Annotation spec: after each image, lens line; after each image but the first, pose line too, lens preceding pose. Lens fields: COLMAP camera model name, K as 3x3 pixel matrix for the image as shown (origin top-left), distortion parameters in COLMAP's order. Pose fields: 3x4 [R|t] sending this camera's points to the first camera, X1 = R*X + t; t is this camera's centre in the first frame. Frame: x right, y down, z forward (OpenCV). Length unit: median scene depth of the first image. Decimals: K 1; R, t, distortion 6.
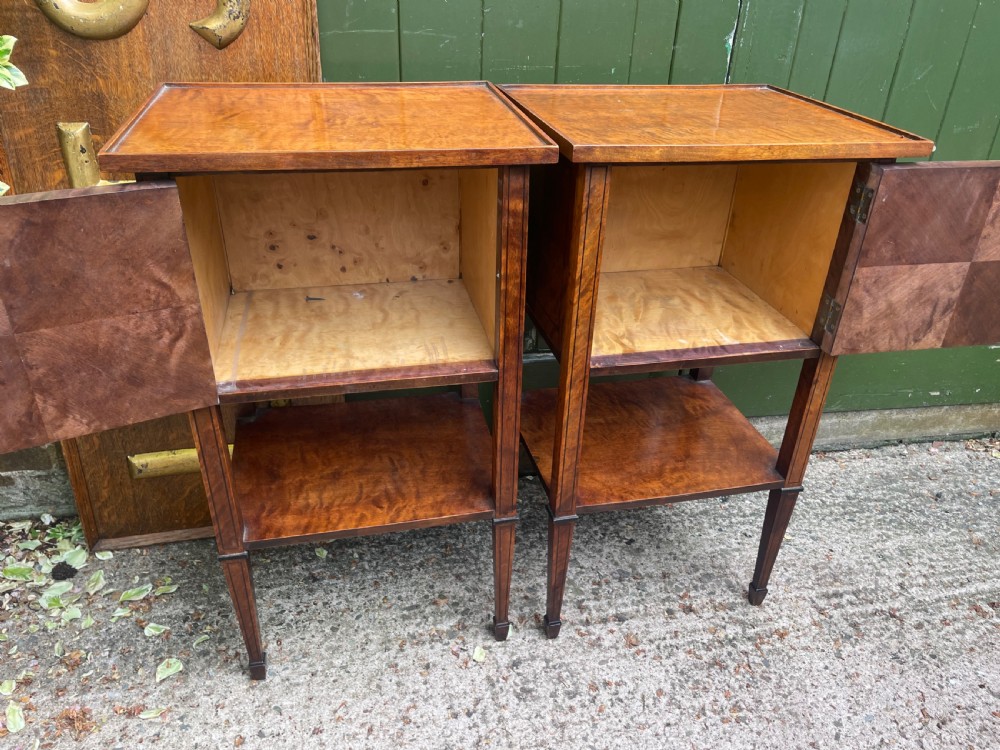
lens RADIAL K [[765.0, 0, 510.8], [0, 765.0, 379.8], [0, 0, 1]] dist [0.080122, -0.115738]
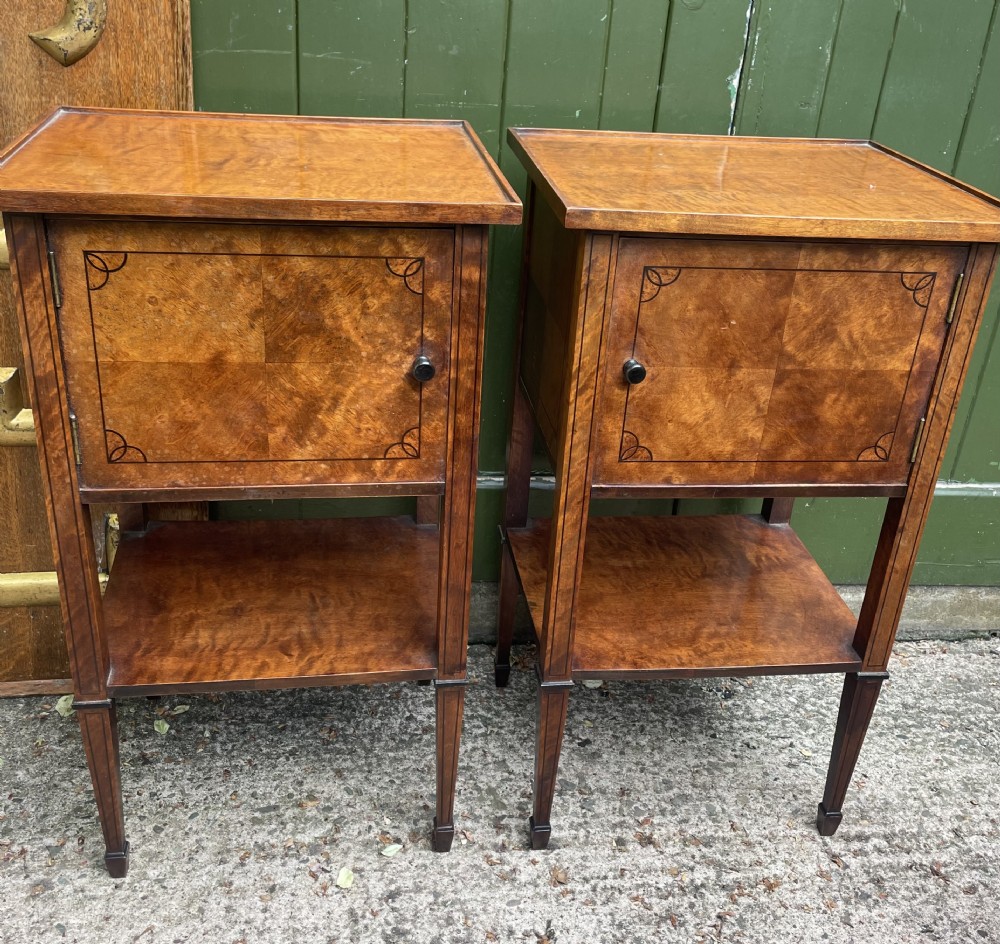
lens RADIAL K [[1084.2, 0, 500.4], [0, 1084.2, 441.1], [0, 0, 1]] dist [0.033202, 0.000000]
pose [[0.996809, 0.058148, -0.054690, 0.131557], [-0.062335, 0.994983, -0.078252, 0.014178], [0.049866, 0.081411, 0.995432, -0.054372]]
